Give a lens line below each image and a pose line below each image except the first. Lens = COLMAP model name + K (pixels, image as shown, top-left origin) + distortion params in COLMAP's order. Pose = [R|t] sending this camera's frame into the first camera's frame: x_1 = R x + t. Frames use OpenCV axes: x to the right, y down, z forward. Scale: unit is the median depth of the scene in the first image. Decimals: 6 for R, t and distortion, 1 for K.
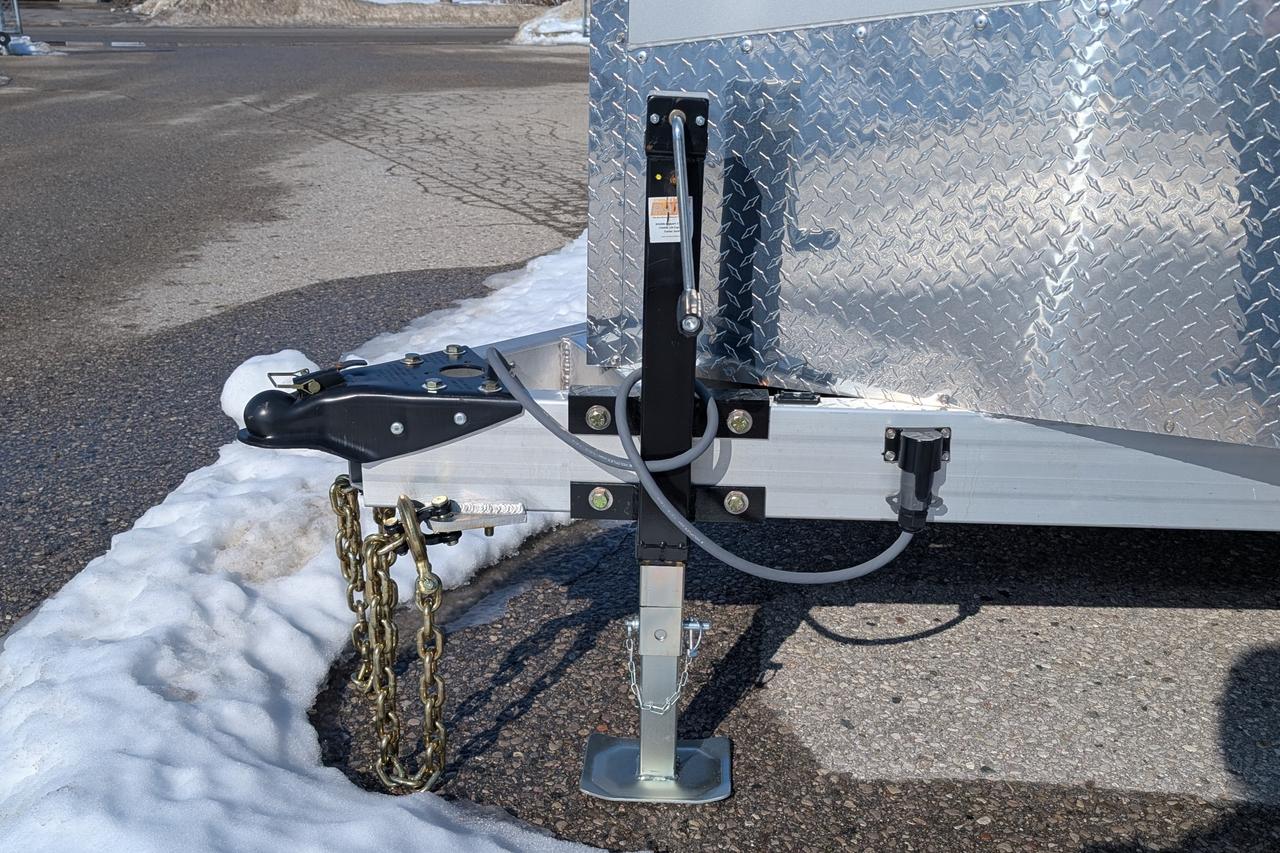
lens RADIAL K [[1137.6, 0, 644.2], [0, 1137.6, 434.0], [0, 0, 1]] dist [0.063396, -0.046007]
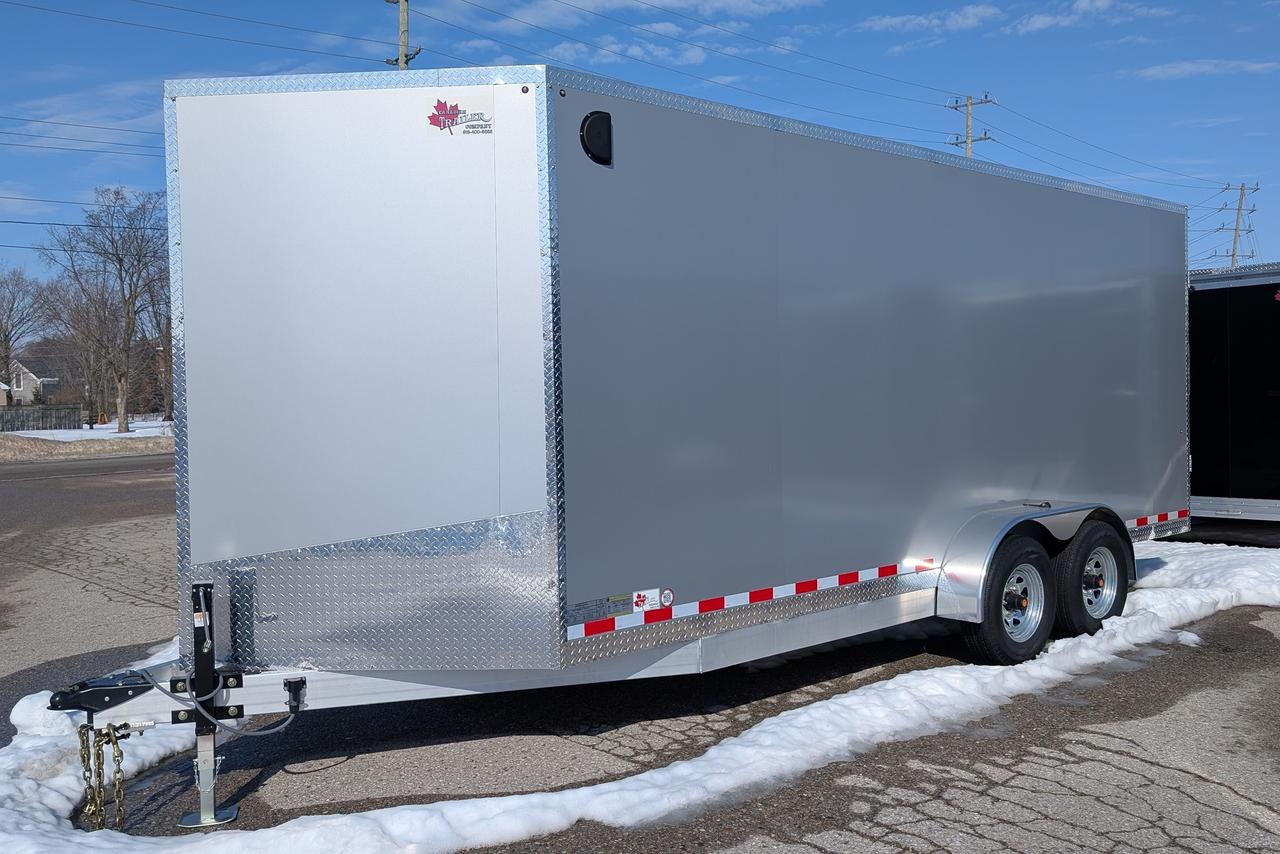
lens RADIAL K [[1137.6, 0, 643.4], [0, 1137.6, 417.2], [0, 0, 1]] dist [0.063396, -0.046007]
pose [[0.964245, -0.051926, 0.259876, 0.333896], [0.130116, 0.947045, -0.293556, 0.315060], [-0.230872, 0.316874, 0.919940, -2.000071]]
